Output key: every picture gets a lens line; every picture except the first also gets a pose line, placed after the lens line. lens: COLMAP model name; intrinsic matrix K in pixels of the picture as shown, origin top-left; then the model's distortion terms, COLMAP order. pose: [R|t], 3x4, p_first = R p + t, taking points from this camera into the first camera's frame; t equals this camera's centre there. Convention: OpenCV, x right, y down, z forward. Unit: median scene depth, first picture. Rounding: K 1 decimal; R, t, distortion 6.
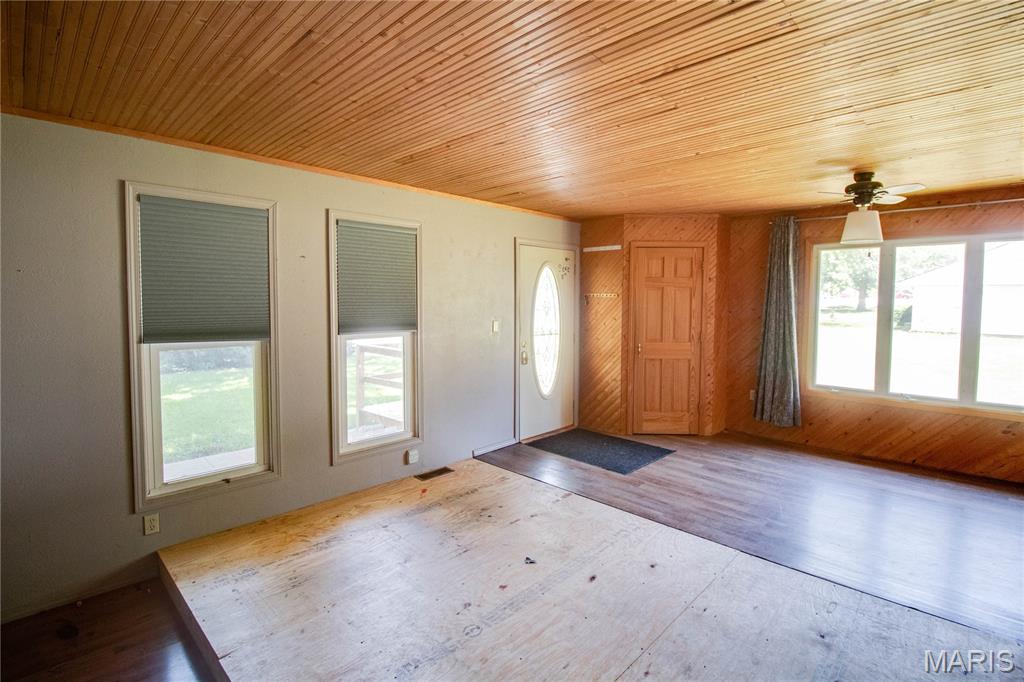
lens RADIAL K [[484.2, 0, 524.0], [0, 484.2, 326.1], [0, 0, 1]] dist [0.001239, -0.014055]
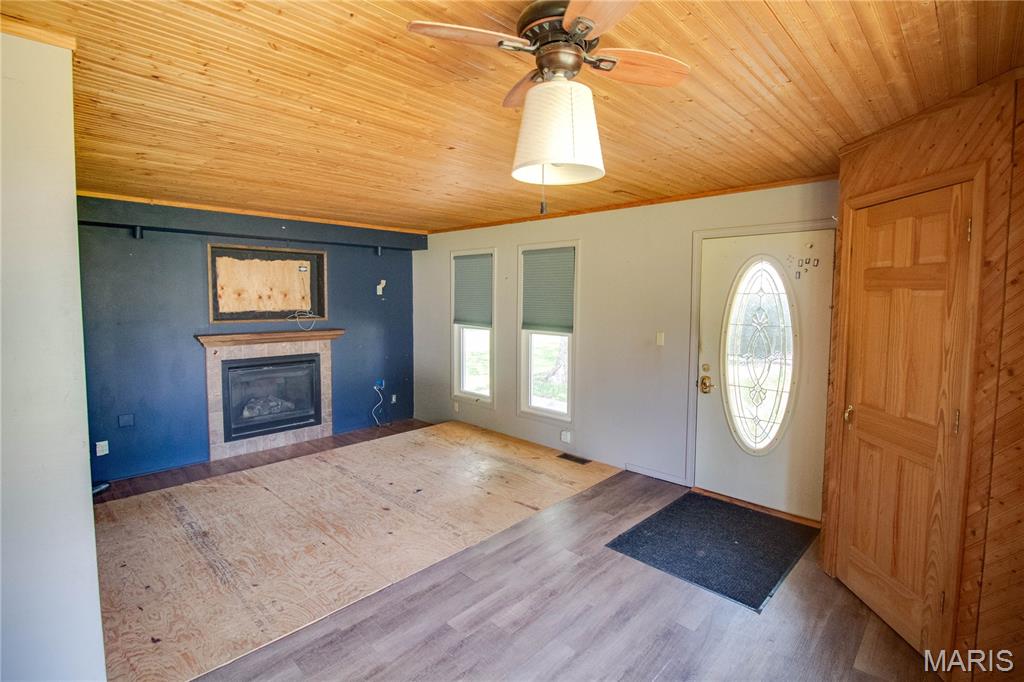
lens RADIAL K [[482.3, 0, 511.6], [0, 482.3, 324.6], [0, 0, 1]] dist [0.000189, -0.013613]
pose [[-0.007735, 0.056638, -0.998365, 0.951214], [-0.061485, 0.996479, 0.057007, -0.068232], [0.998078, 0.061825, -0.004226, 0.851924]]
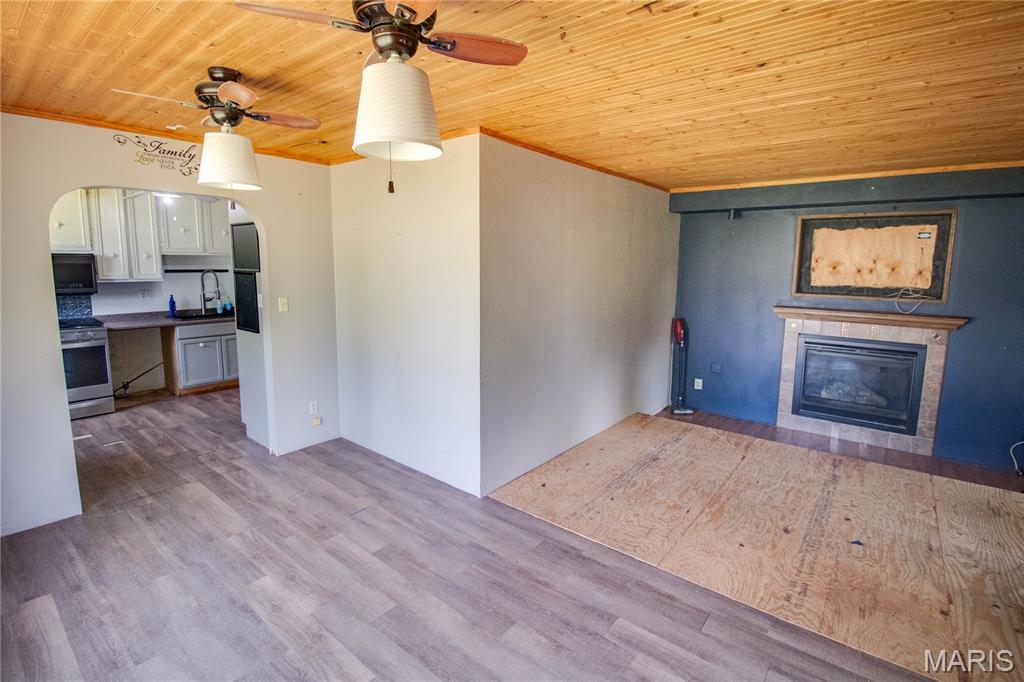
lens RADIAL K [[484.2, 0, 524.0], [0, 484.2, 326.1], [0, 0, 1]] dist [0.001239, -0.014055]
pose [[-0.996931, -0.002015, -0.078254, 0.543790], [-0.016351, 0.982979, 0.182990, -0.094423], [0.076554, 0.183708, -0.979995, 1.260237]]
